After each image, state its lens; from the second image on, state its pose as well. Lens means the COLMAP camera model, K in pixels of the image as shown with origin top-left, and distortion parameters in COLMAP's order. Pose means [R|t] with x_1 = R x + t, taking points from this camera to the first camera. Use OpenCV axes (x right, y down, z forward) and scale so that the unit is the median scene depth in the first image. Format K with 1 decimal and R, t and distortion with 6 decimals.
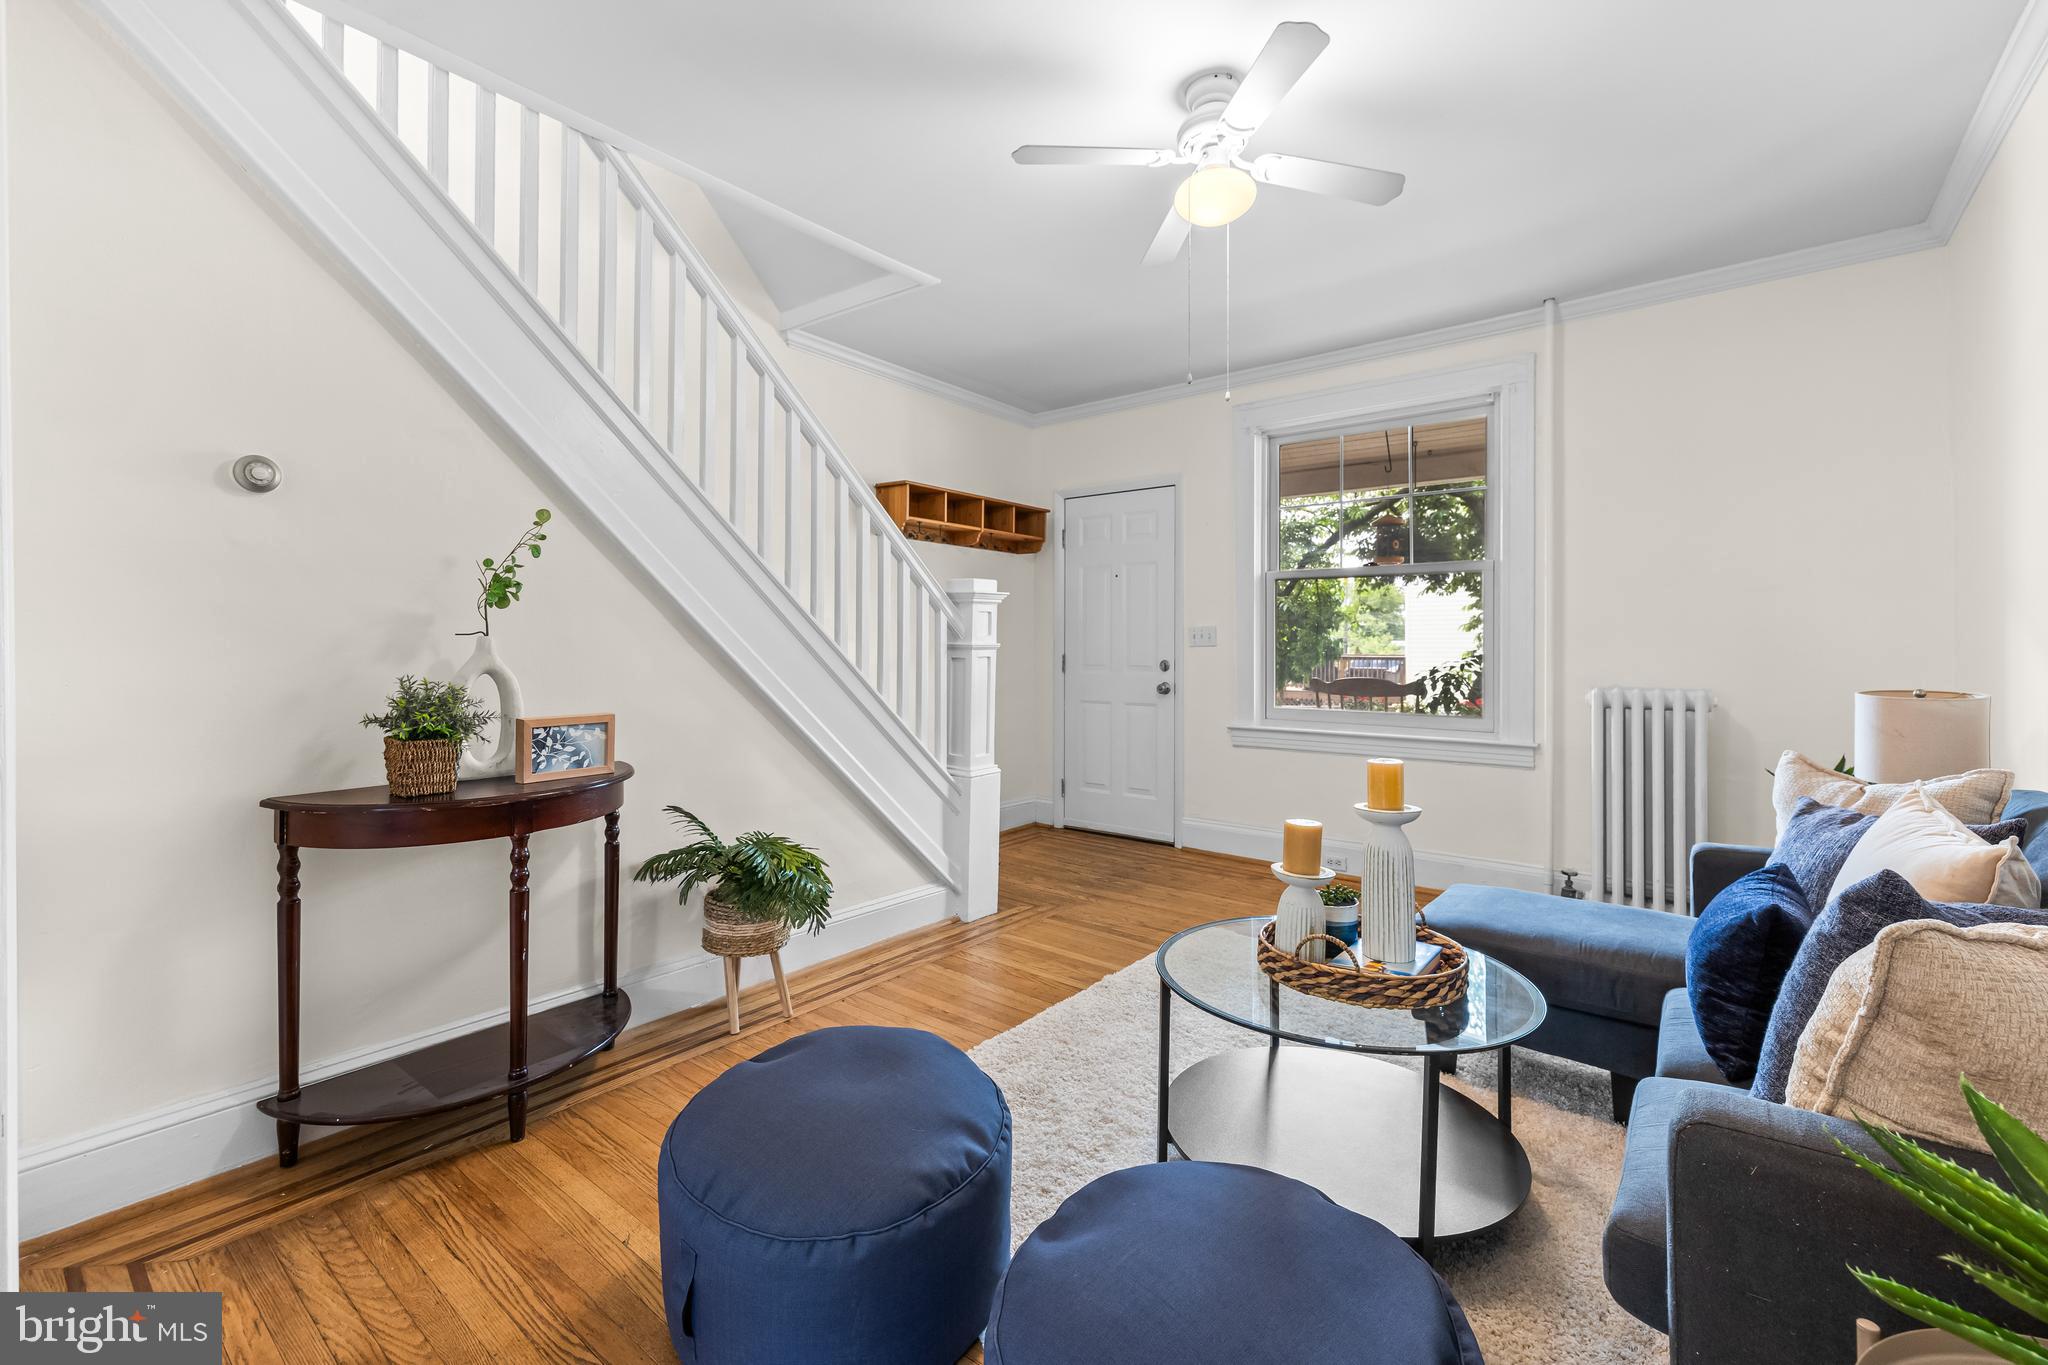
lens RADIAL K [[870.2, 0, 1006.6], [0, 870.2, 646.7], [0, 0, 1]] dist [0.001011, 0.000208]
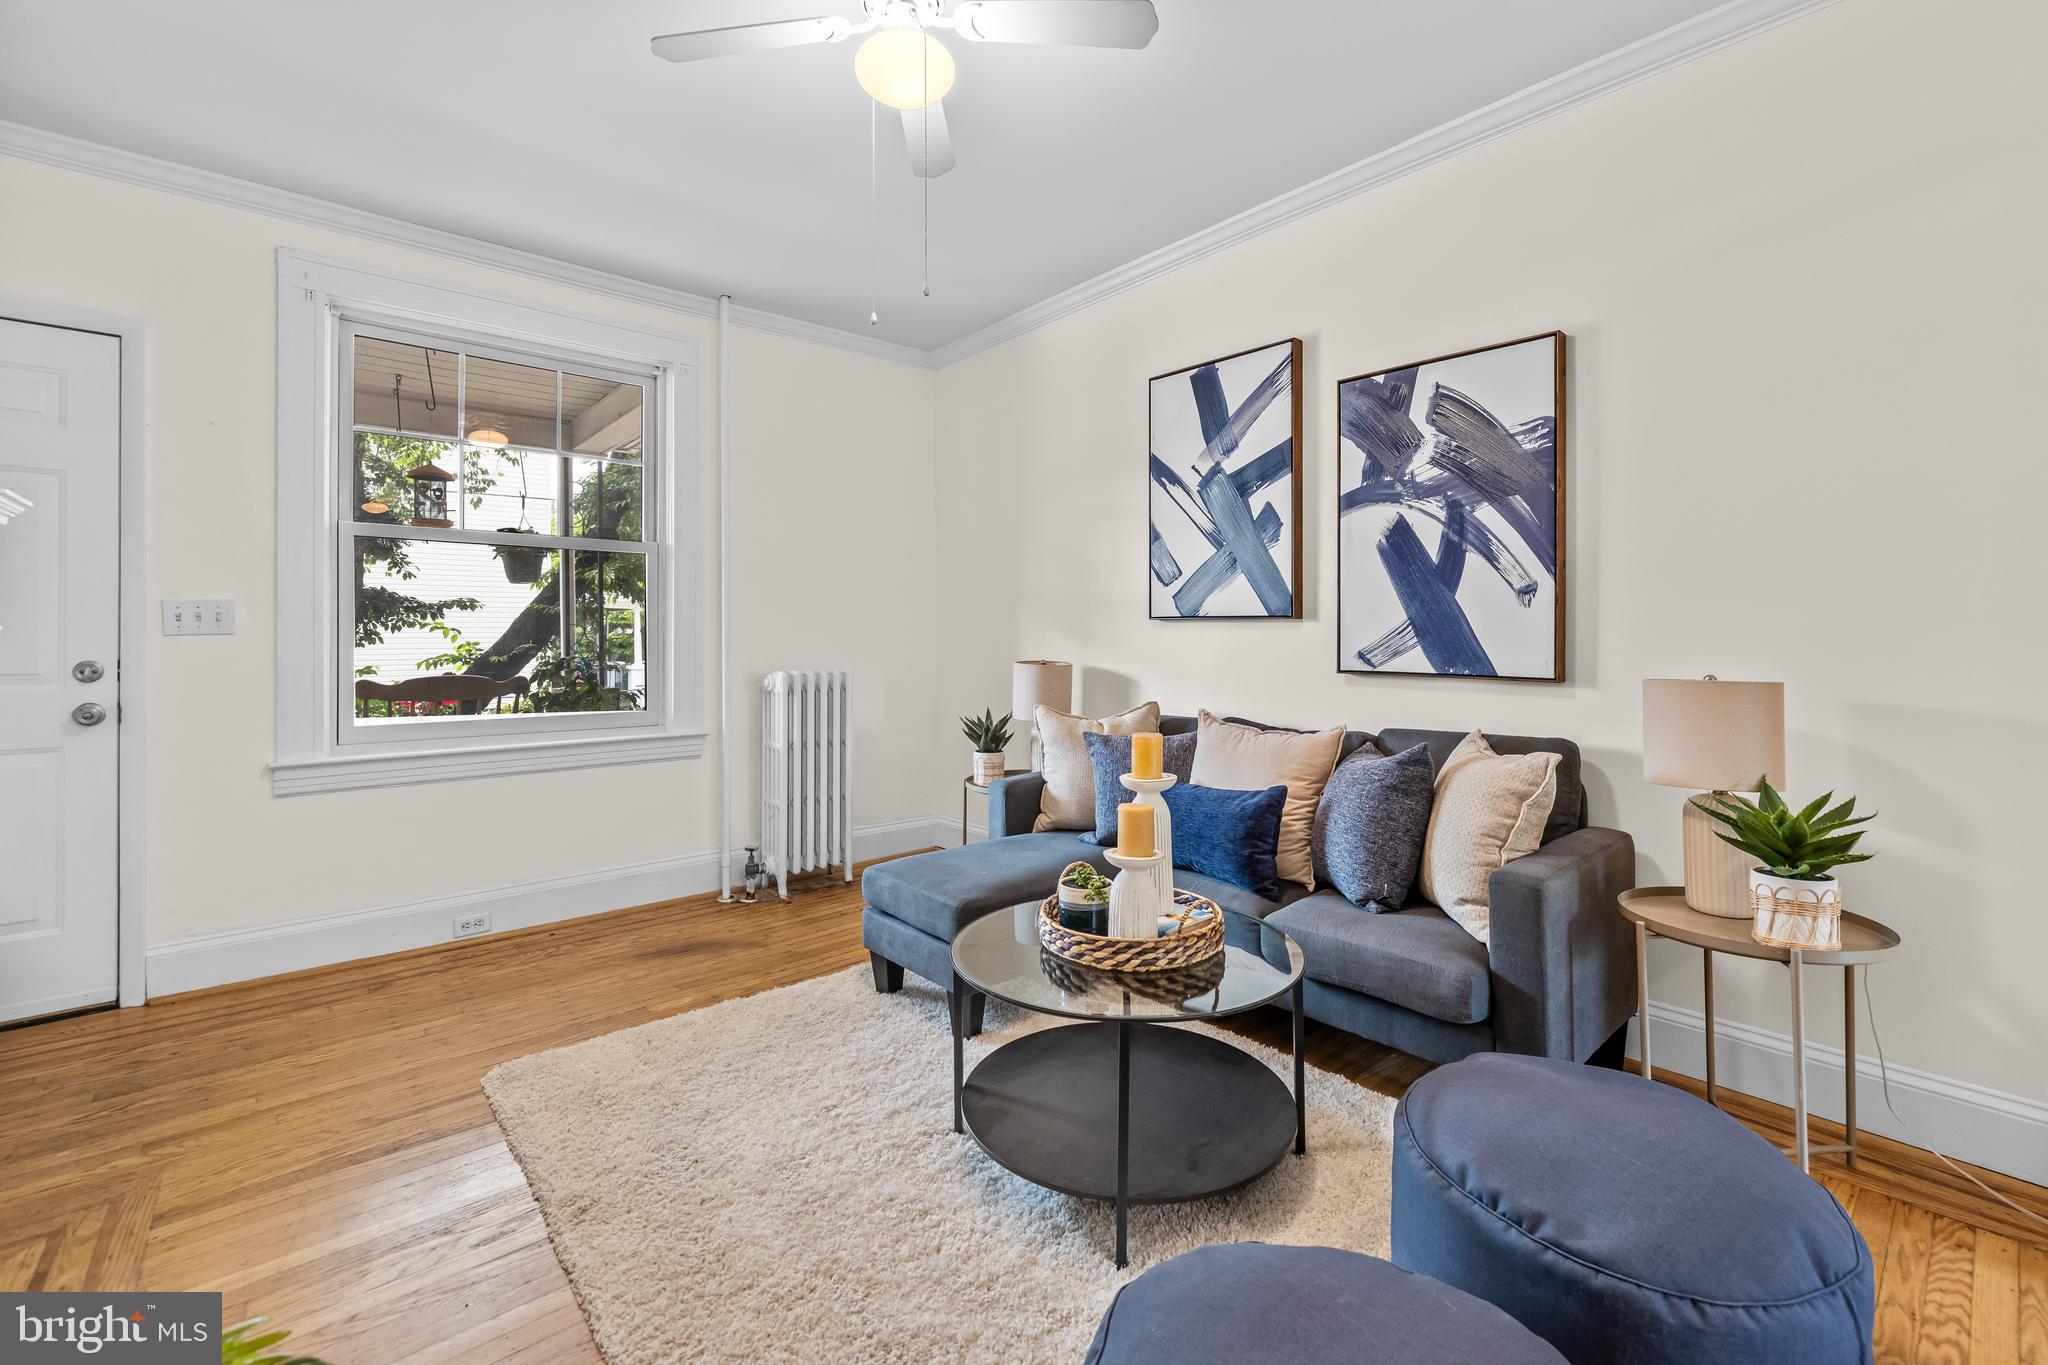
lens RADIAL K [[878.8, 0, 1026.5], [0, 878.8, 632.7], [0, 0, 1]] dist [0.000515, 0.000204]
pose [[0.165390, 0.002286, 0.986226, -0.339047], [0.003613, 0.999989, -0.002924, 0.002755], [-0.986222, 0.004047, 0.165380, 0.480757]]
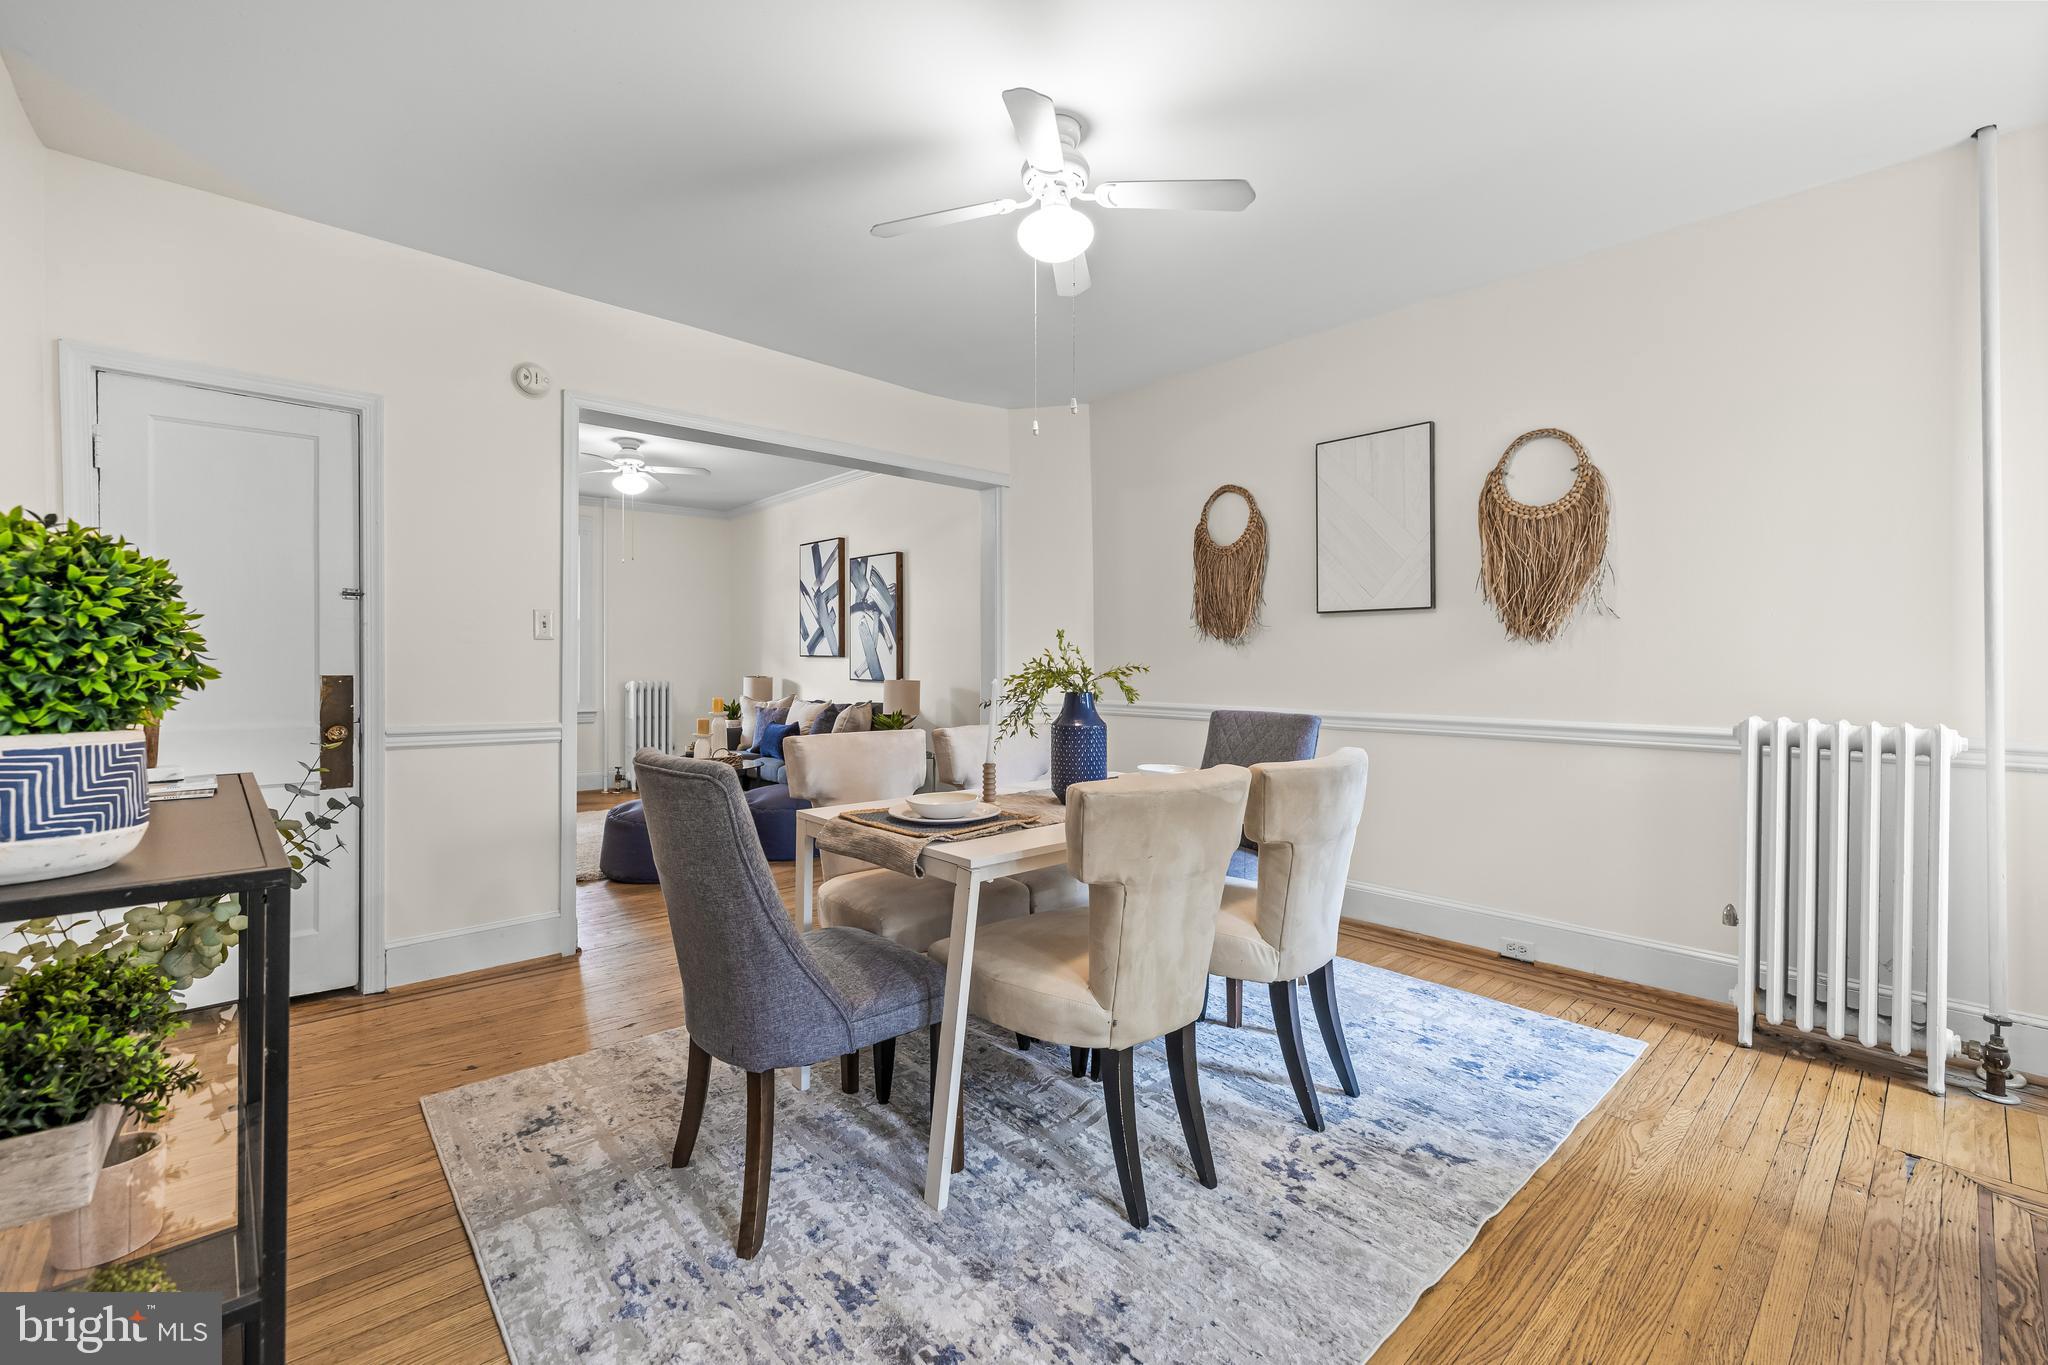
lens RADIAL K [[861.9, 0, 1027.5], [0, 861.9, 663.5], [0, 0, 1]] dist [-0.000661, 0.000041]
pose [[0.137085, -0.003714, 0.990552, -1.278720], [0.001895, 0.999992, 0.003487, -0.003347], [-0.990557, 0.001399, 0.137091, -0.278445]]
